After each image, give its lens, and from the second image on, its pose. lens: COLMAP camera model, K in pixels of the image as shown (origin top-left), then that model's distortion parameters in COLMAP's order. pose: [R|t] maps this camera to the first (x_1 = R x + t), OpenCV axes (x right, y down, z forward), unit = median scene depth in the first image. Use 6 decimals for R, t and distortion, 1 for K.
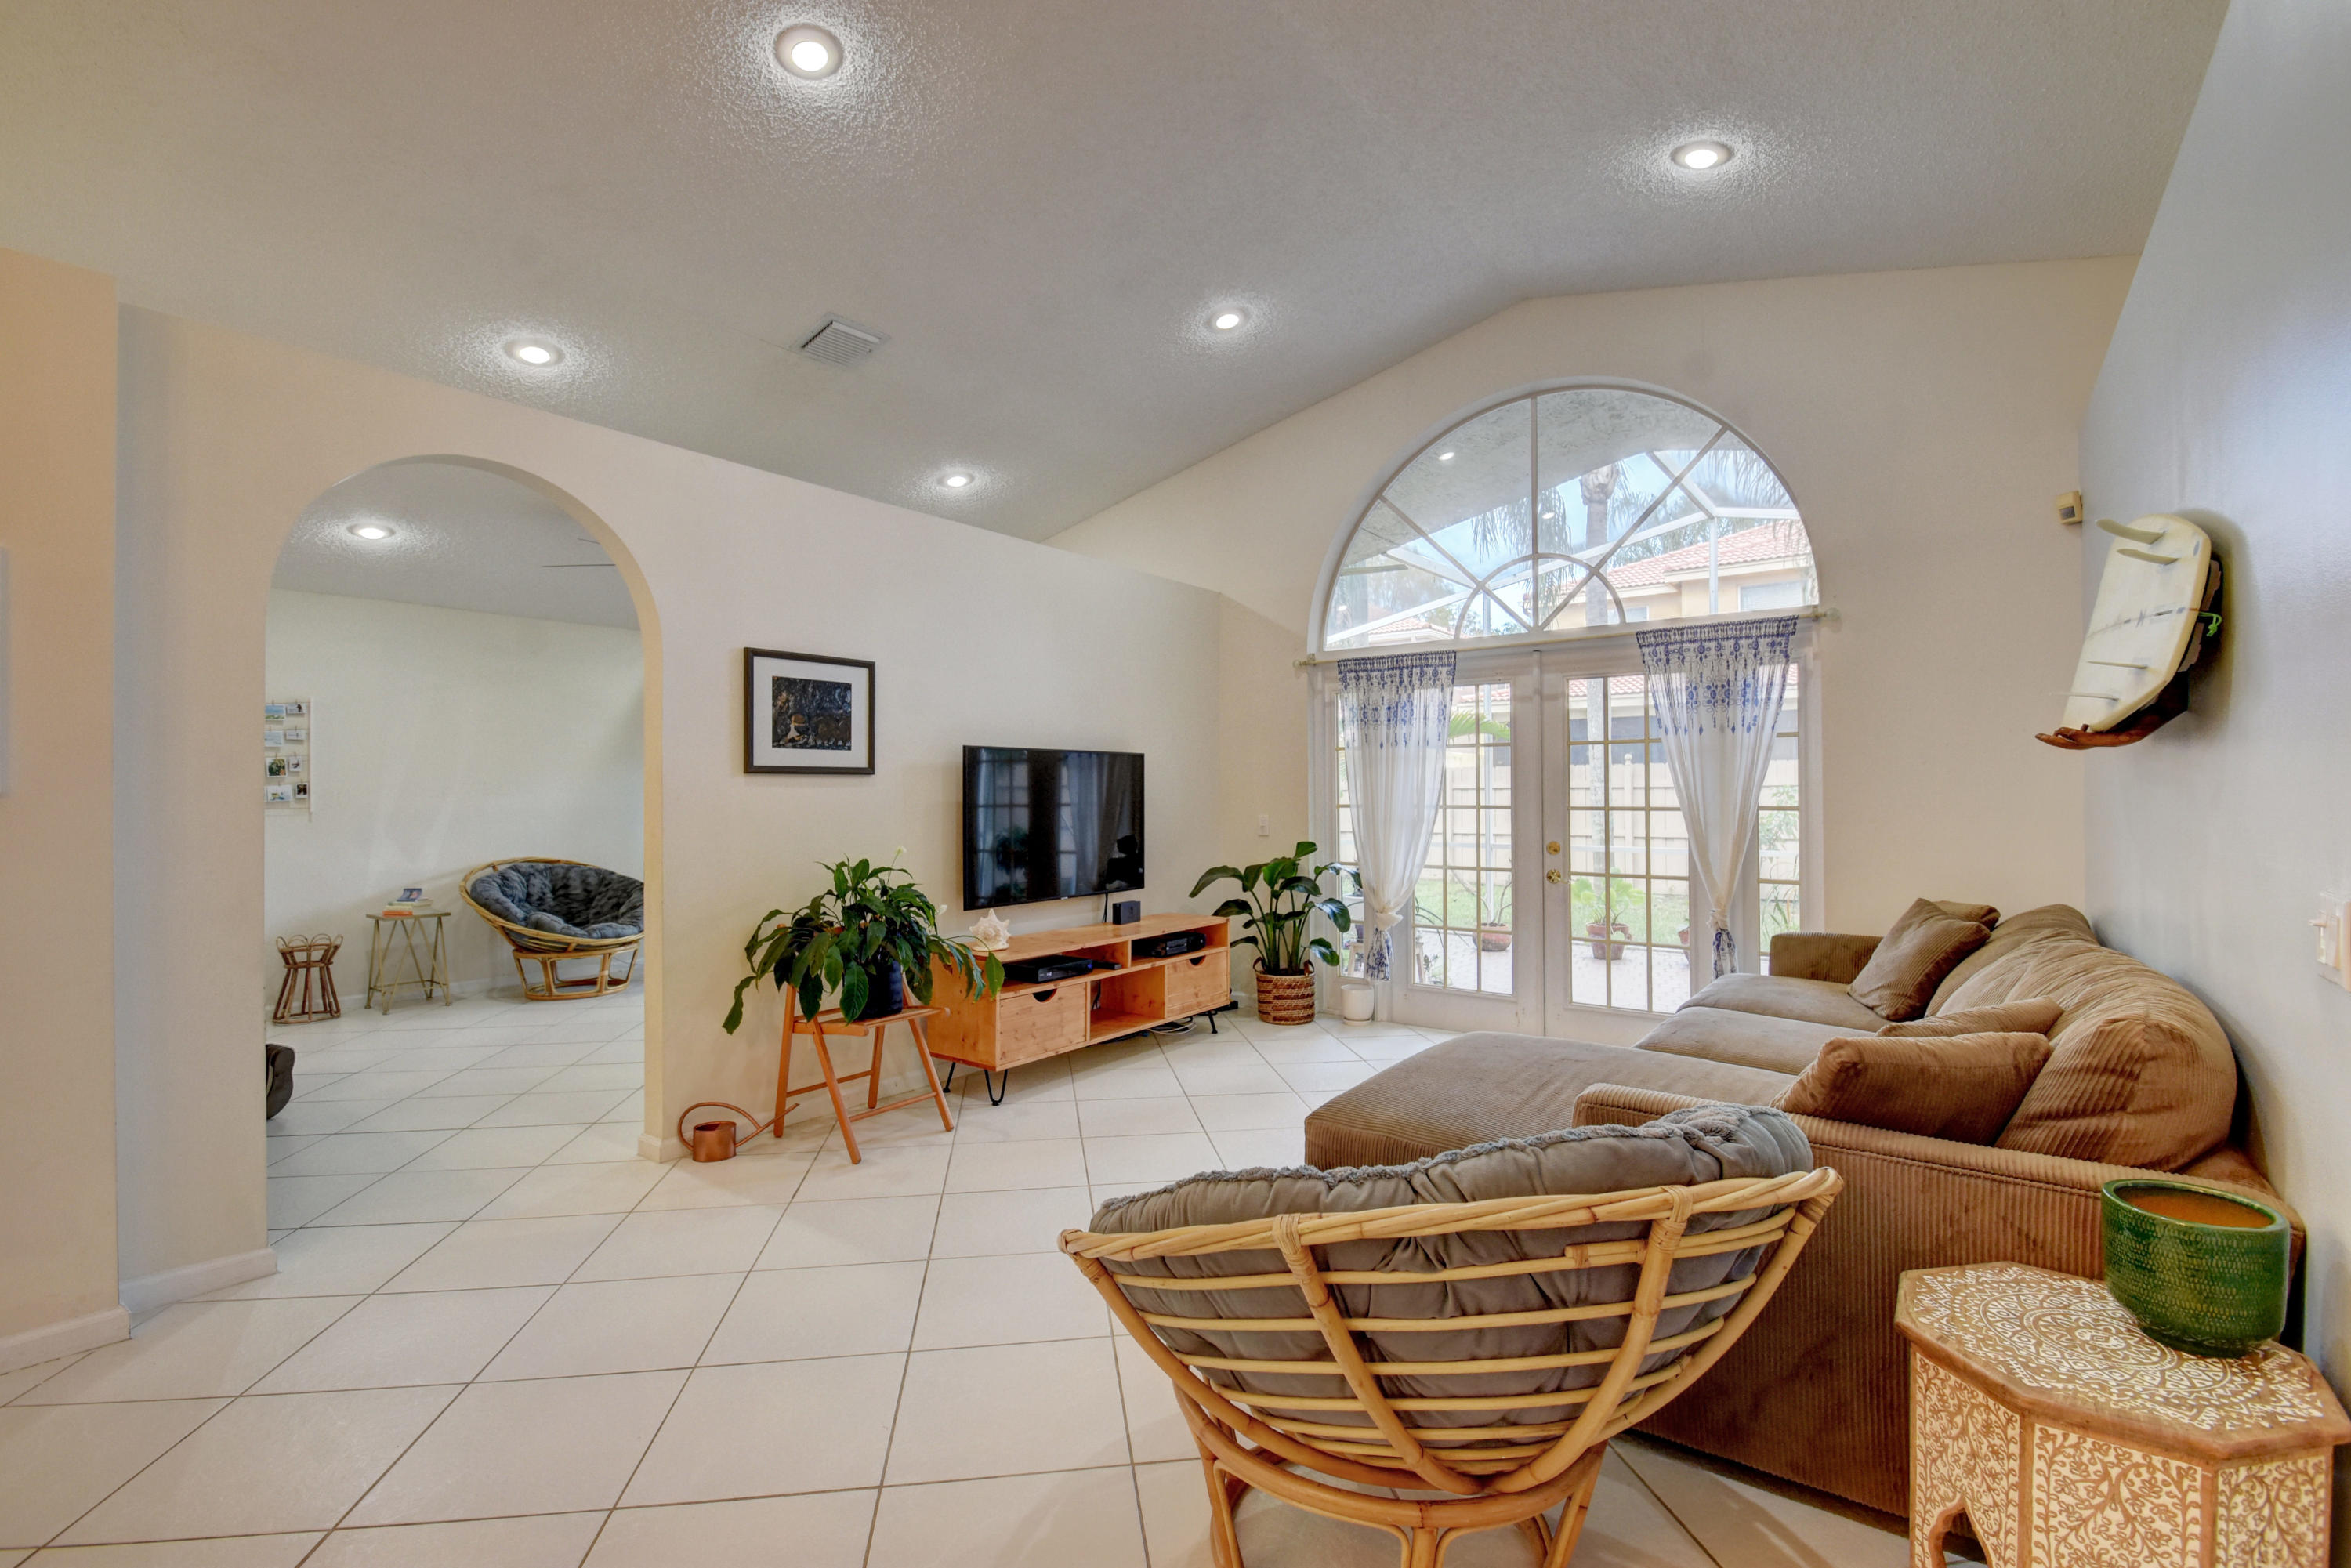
lens RADIAL K [[1029.0, 0, 1172.6], [0, 1029.0, 779.5], [0, 0, 1]] dist [0.007870, -0.013782]
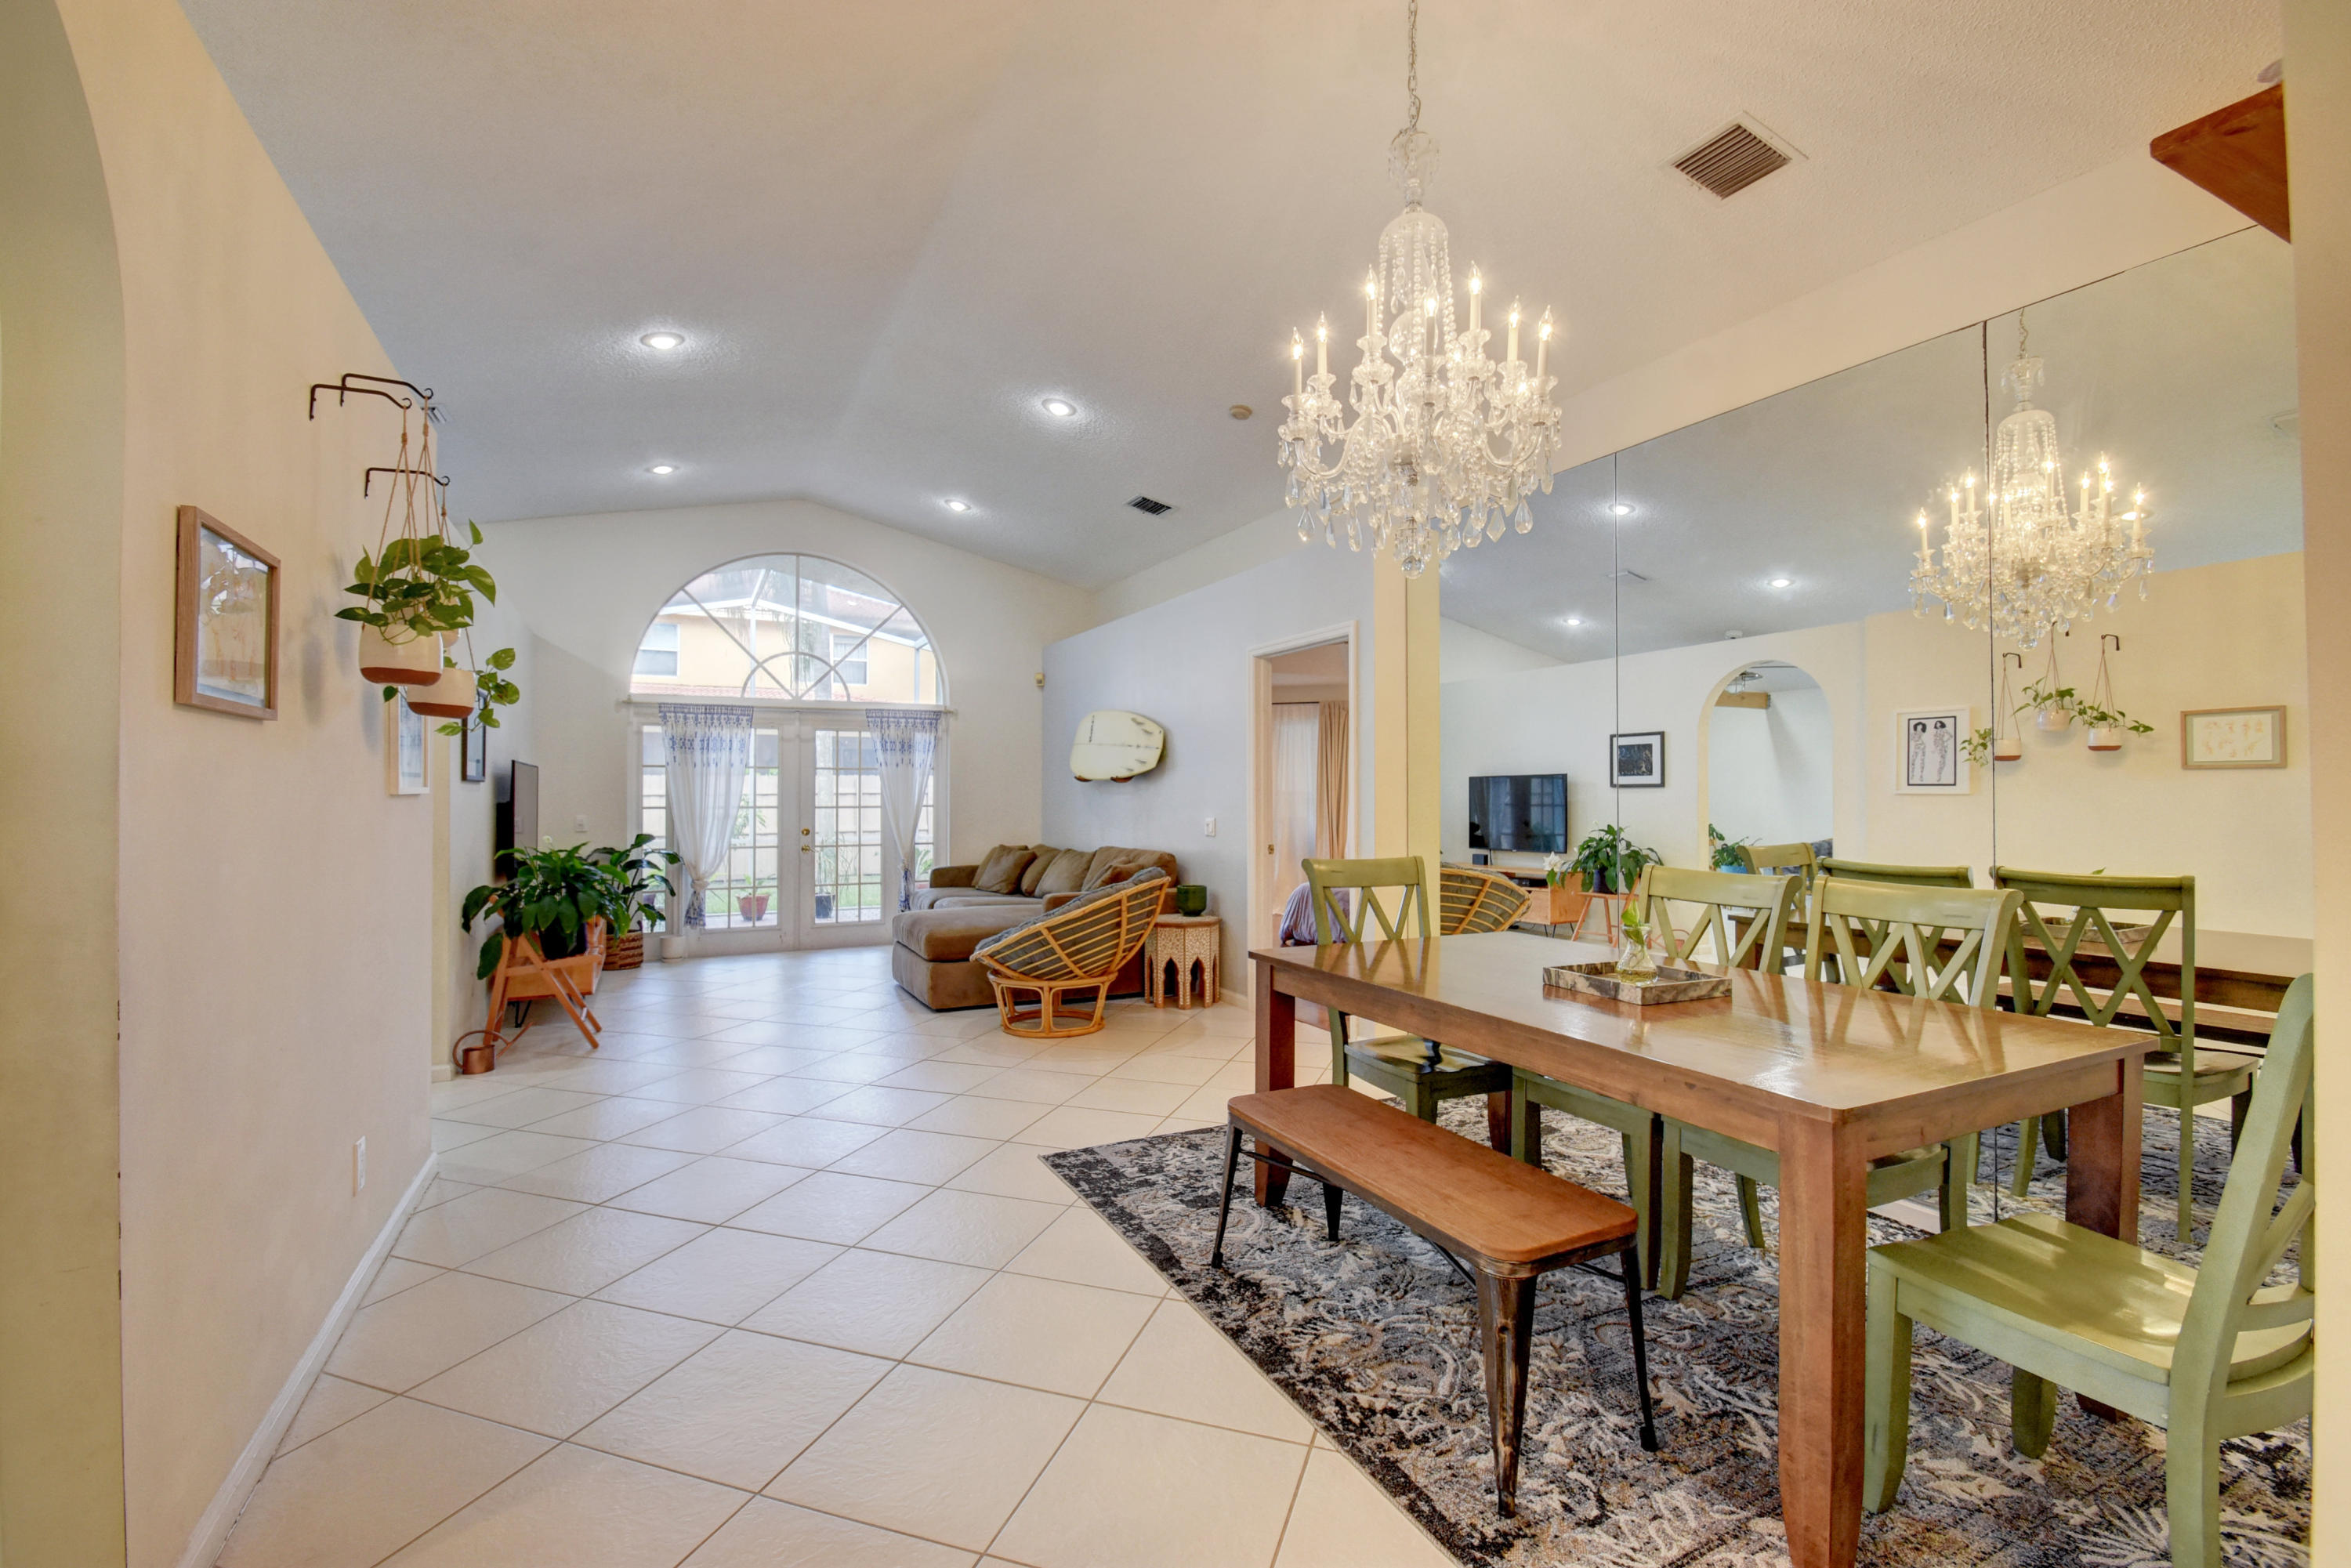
lens RADIAL K [[1029.0, 0, 1172.6], [0, 1029.0, 779.5], [0, 0, 1]] dist [0.007870, -0.013782]
pose [[0.448707, 0.017651, 0.893505, -0.859234], [-0.009618, 0.999842, -0.014922, 0.002088], [-0.893627, -0.001898, 0.448806, -0.270927]]
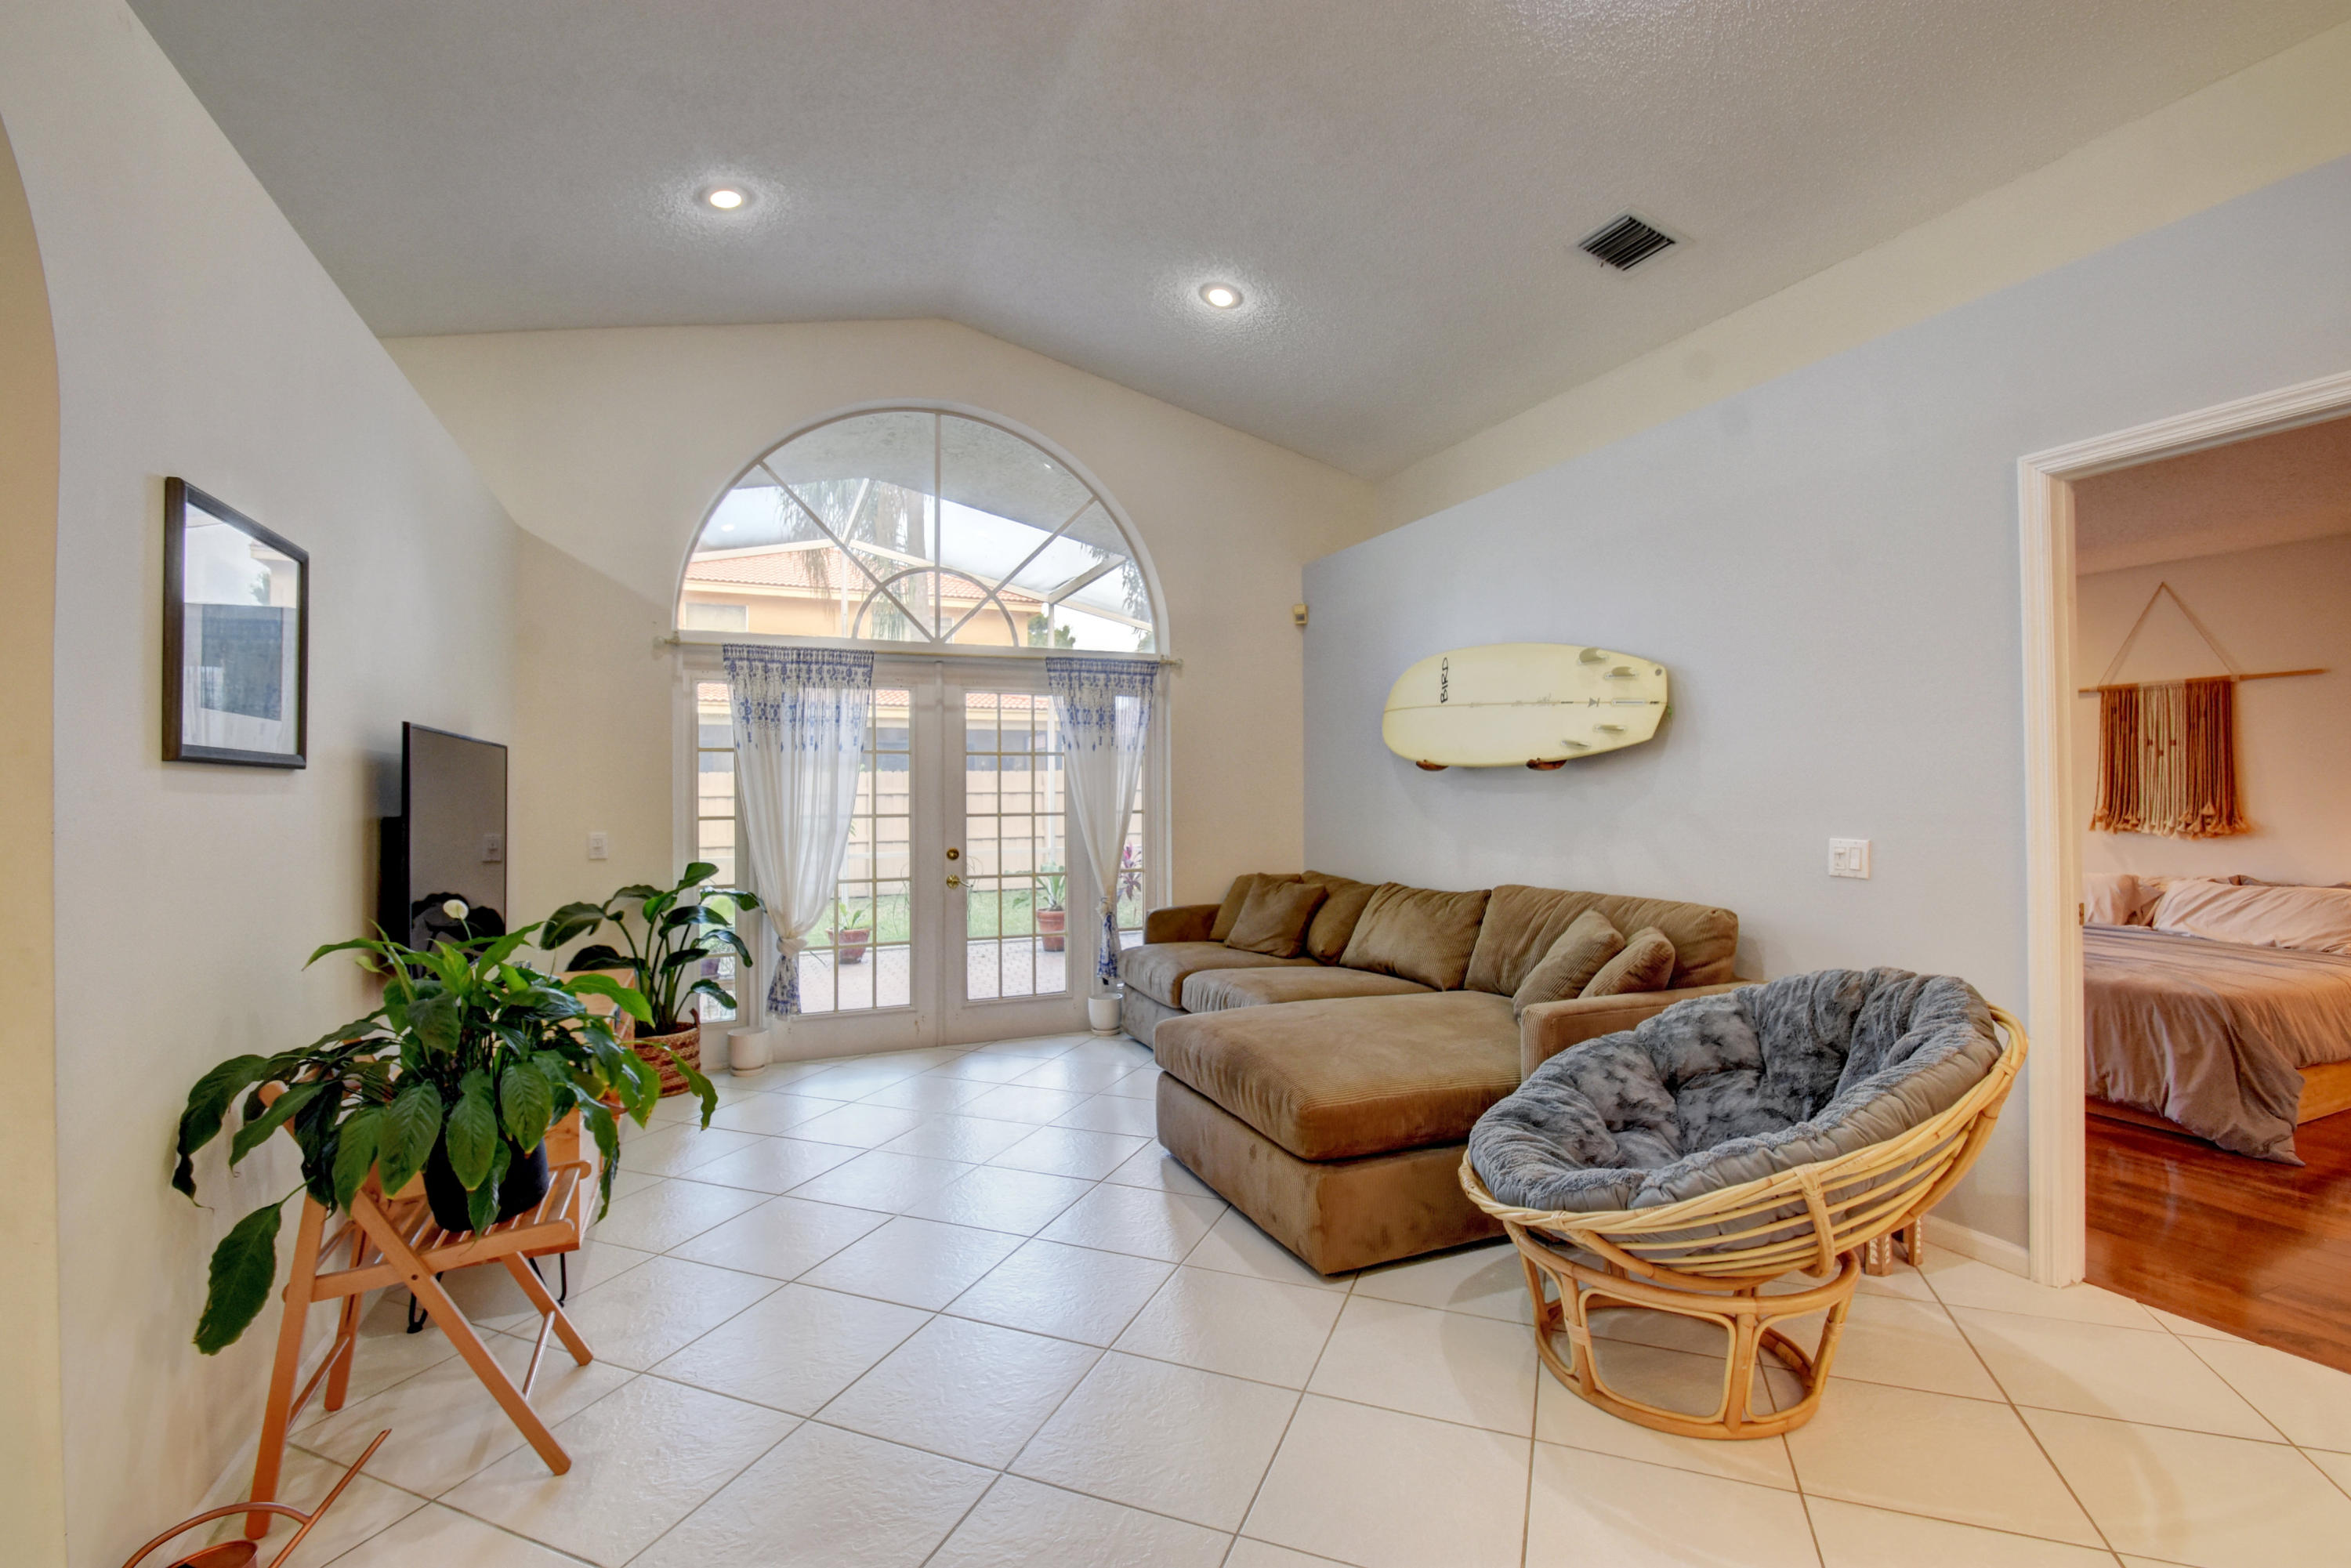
lens RADIAL K [[1029.0, 0, 1172.6], [0, 1029.0, 779.5], [0, 0, 1]] dist [0.007870, -0.013782]
pose [[0.497891, 0.013376, 0.867137, -0.427269], [-0.004325, 0.999907, -0.012941, 0.004206], [-0.867229, 0.002693, 0.497902, 0.299308]]
